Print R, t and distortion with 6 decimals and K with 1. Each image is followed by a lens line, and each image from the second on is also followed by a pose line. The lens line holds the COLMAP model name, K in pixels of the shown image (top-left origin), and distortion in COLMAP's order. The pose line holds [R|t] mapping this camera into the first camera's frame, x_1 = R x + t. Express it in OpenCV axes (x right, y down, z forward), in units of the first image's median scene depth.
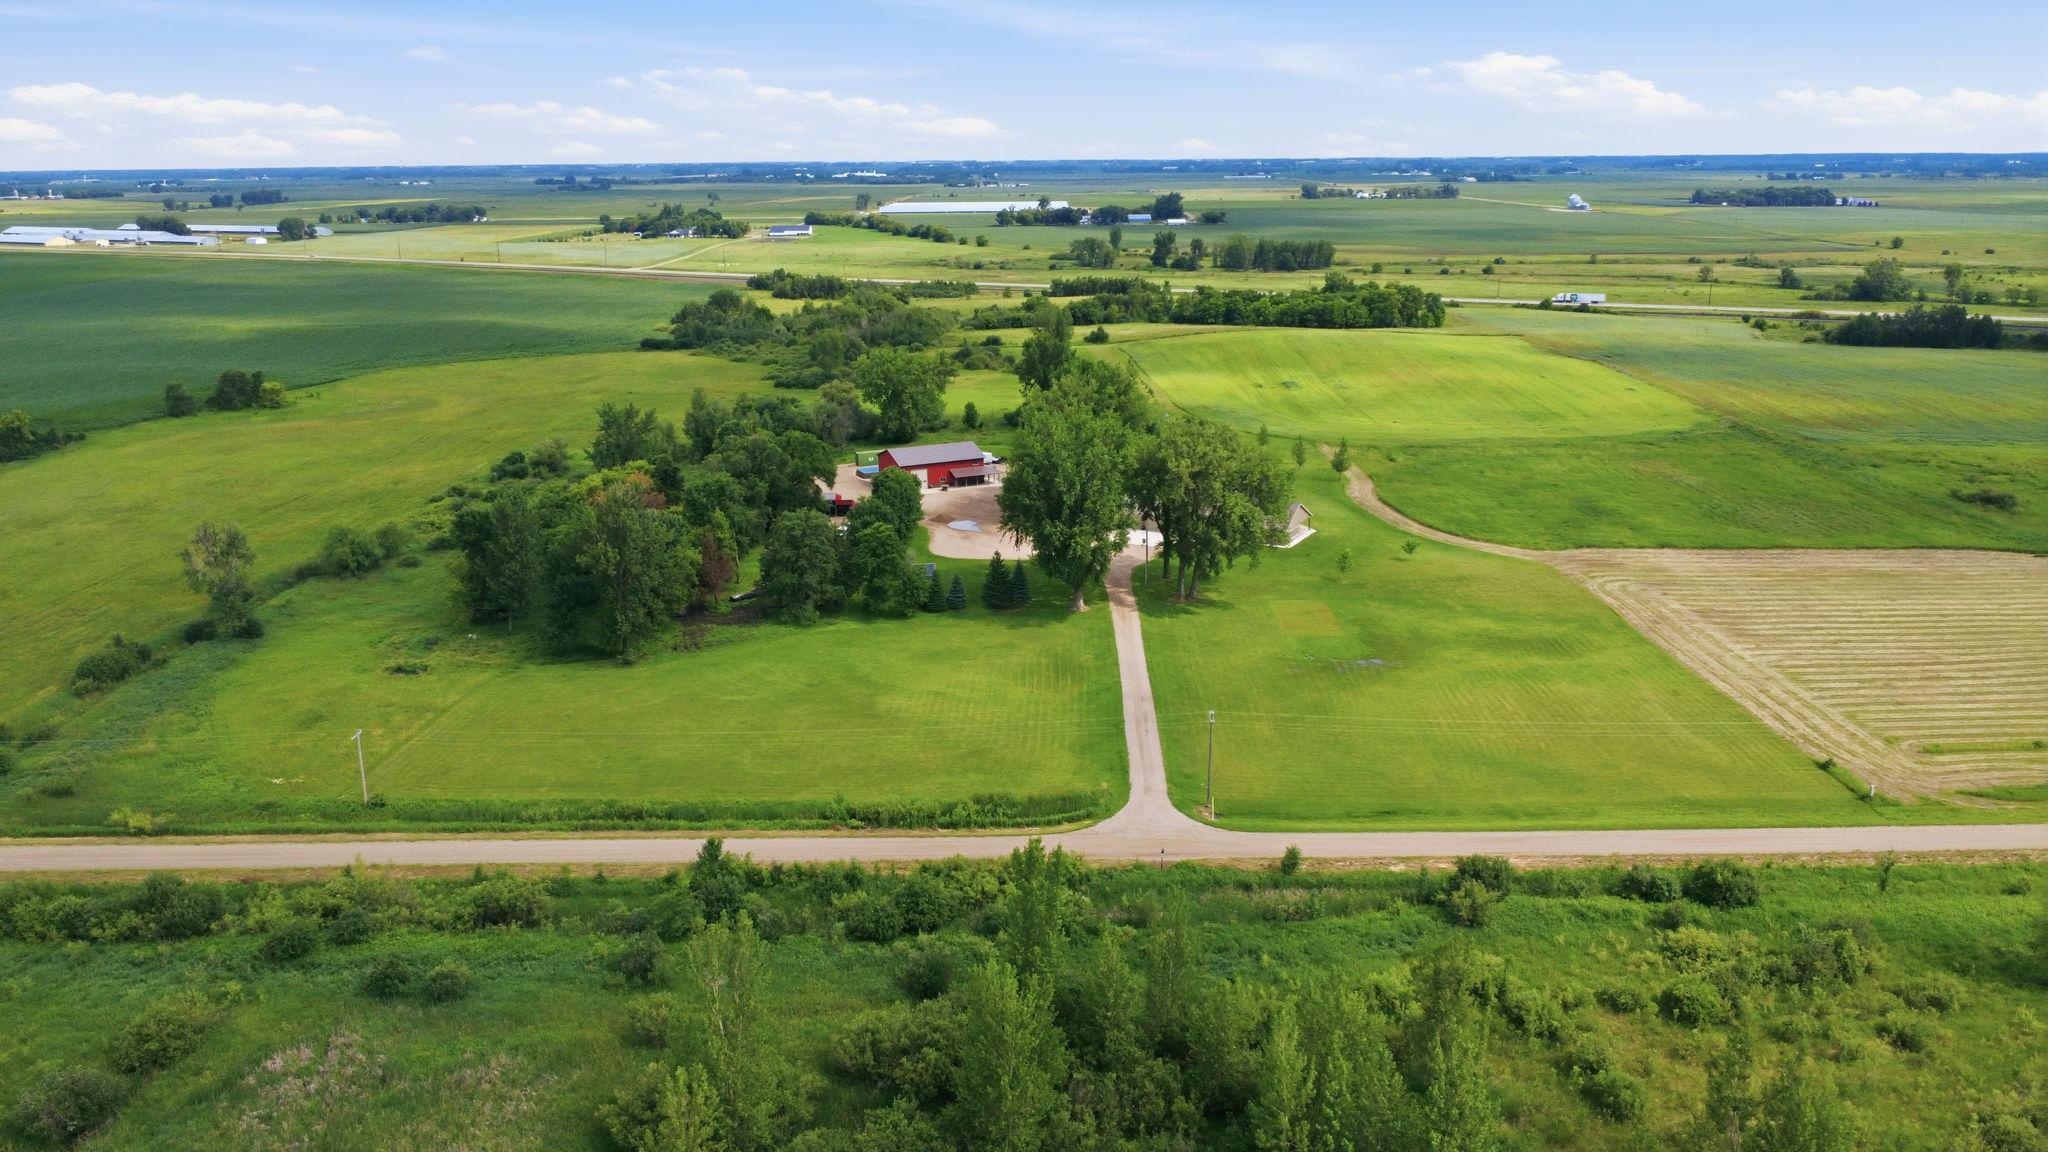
lens RADIAL K [[1543.0, 0, 1007.8], [0, 1543.0, 579.7], [0, 0, 1]] dist [0.004135, -0.005317]
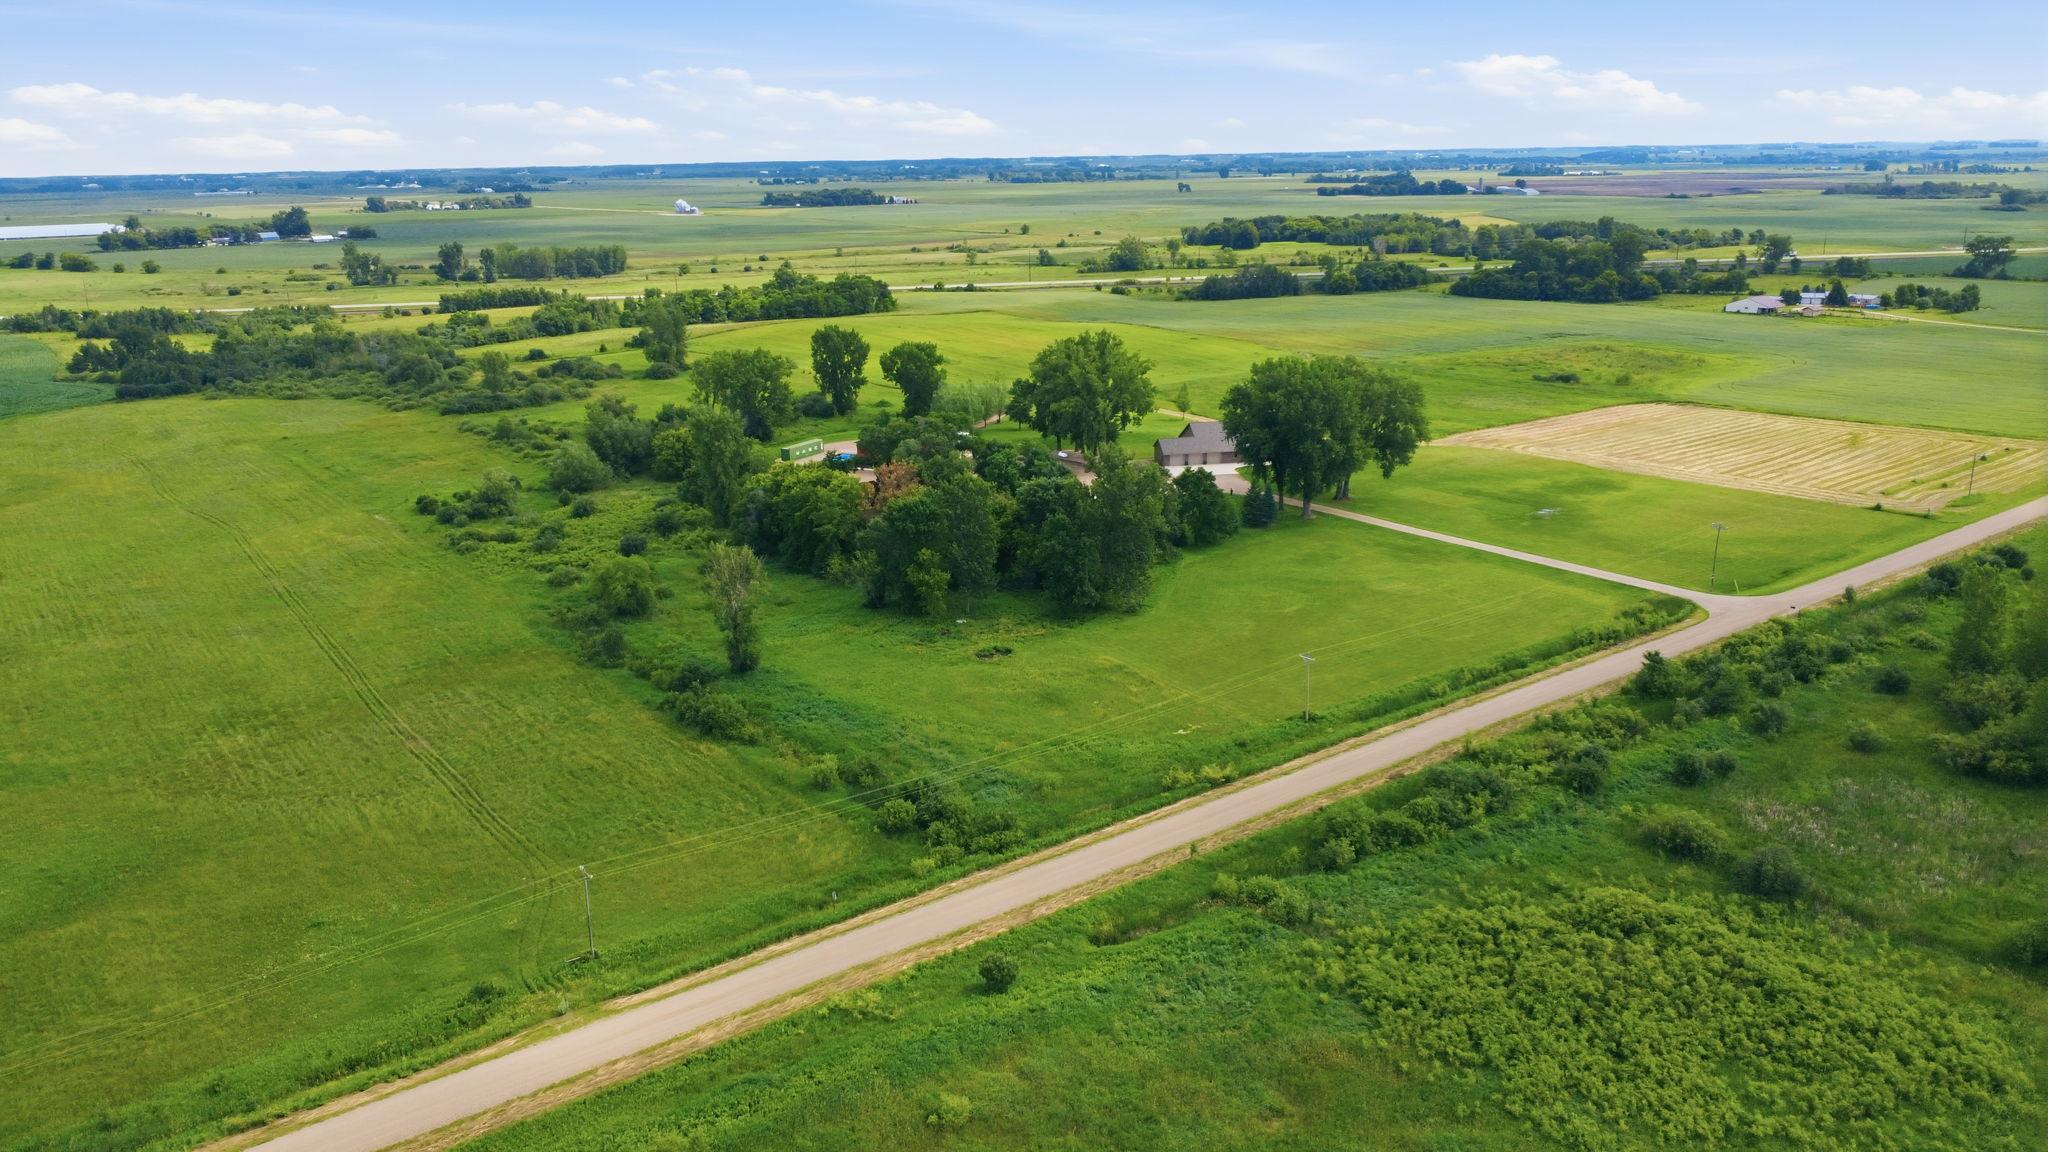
lens RADIAL K [[1543.0, 0, 1023.5], [0, 1543.0, 563.5], [0, 0, 1]] dist [0.004135, -0.005317]
pose [[0.796354, -0.163046, 0.582440, -0.882719], [0.172674, 0.984190, 0.039417, -0.033386], [-0.579658, 0.069182, 0.811918, 0.148646]]
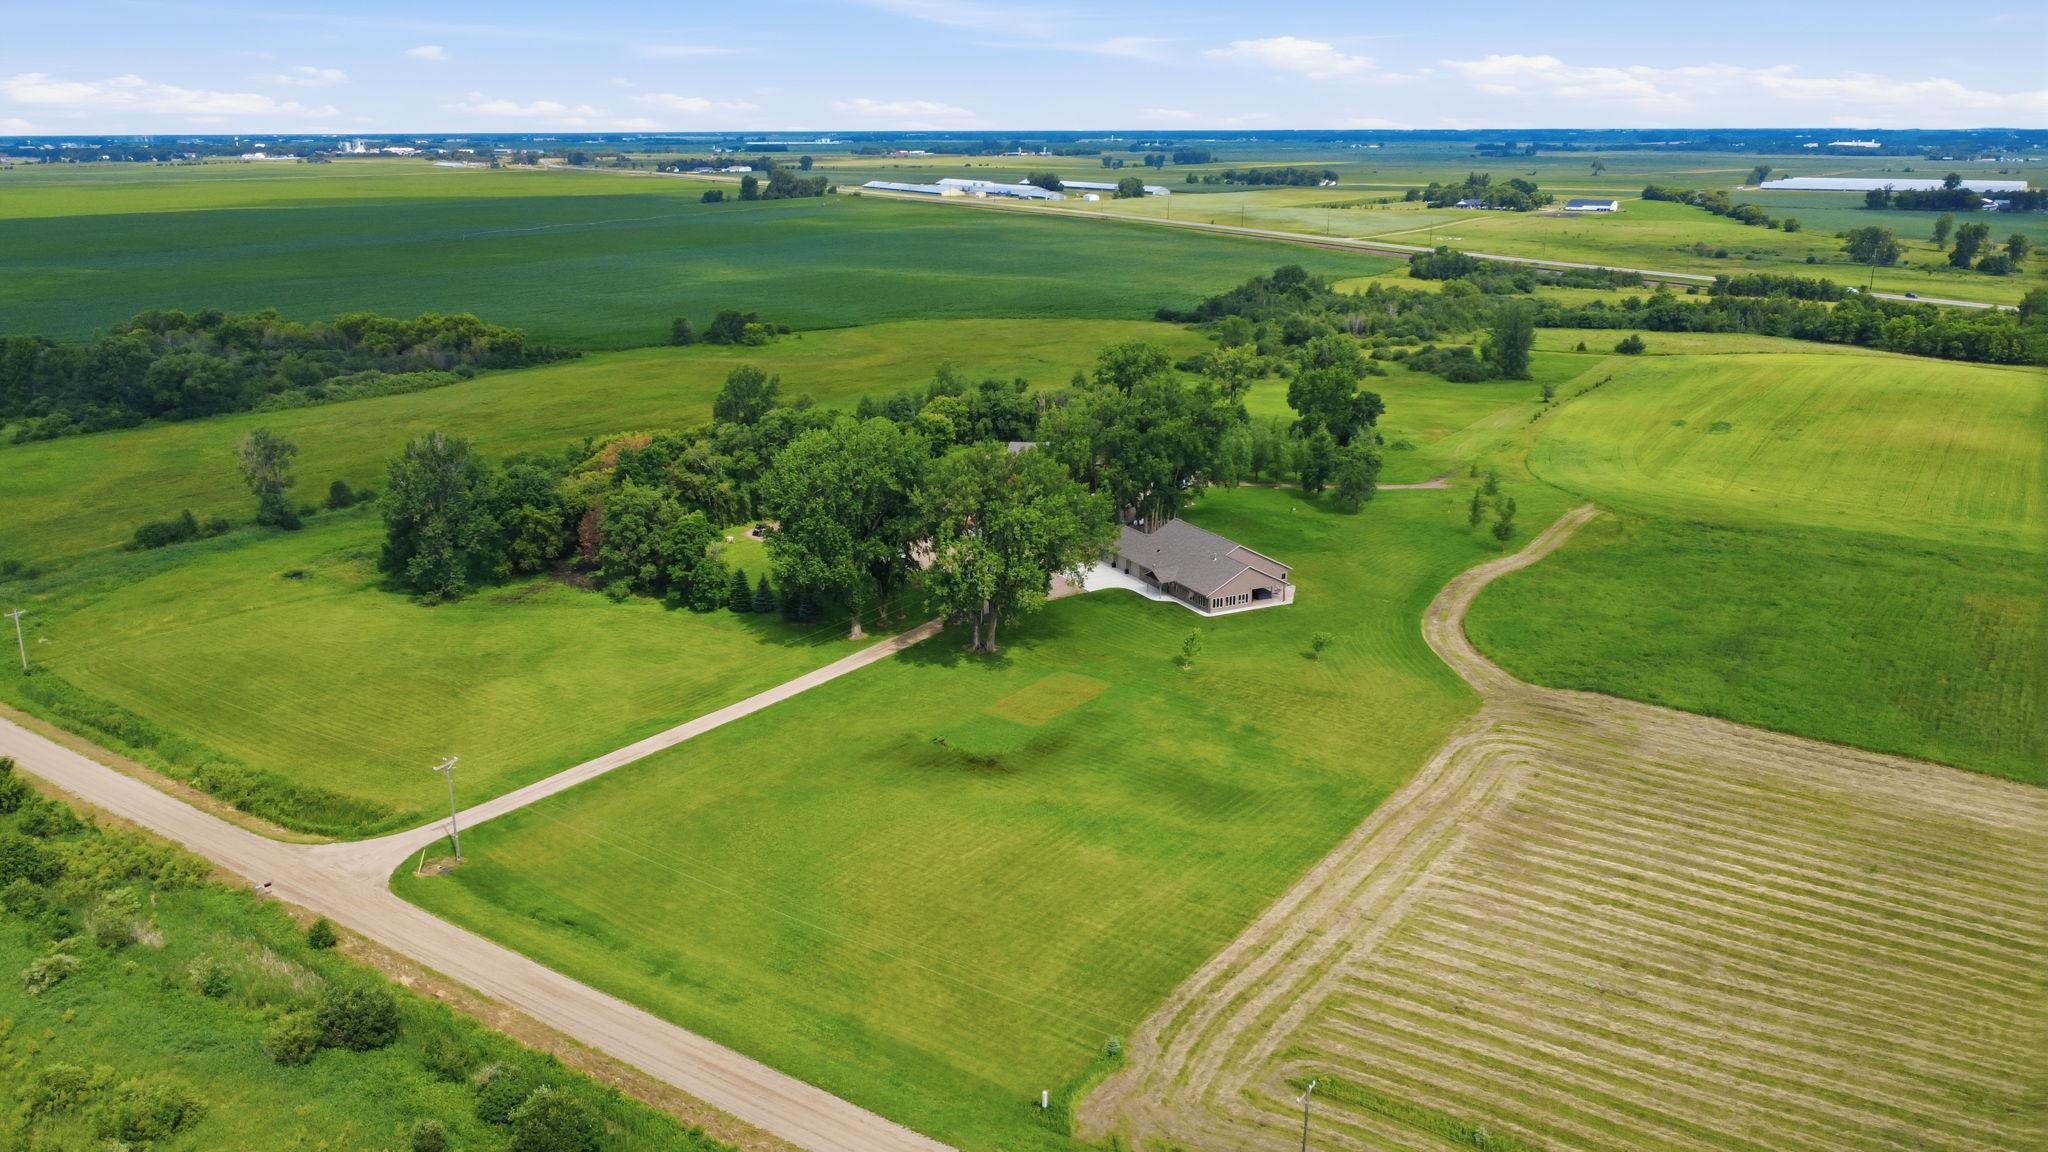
lens RADIAL K [[1543.0, 0, 1020.0], [0, 1543.0, 585.0], [0, 0, 1]] dist [0.004135, -0.005317]
pose [[0.821274, 0.169367, -0.544816, 0.632978], [-0.155936, 0.985197, 0.071204, -0.093026], [0.548810, 0.026478, 0.835527, 0.309311]]
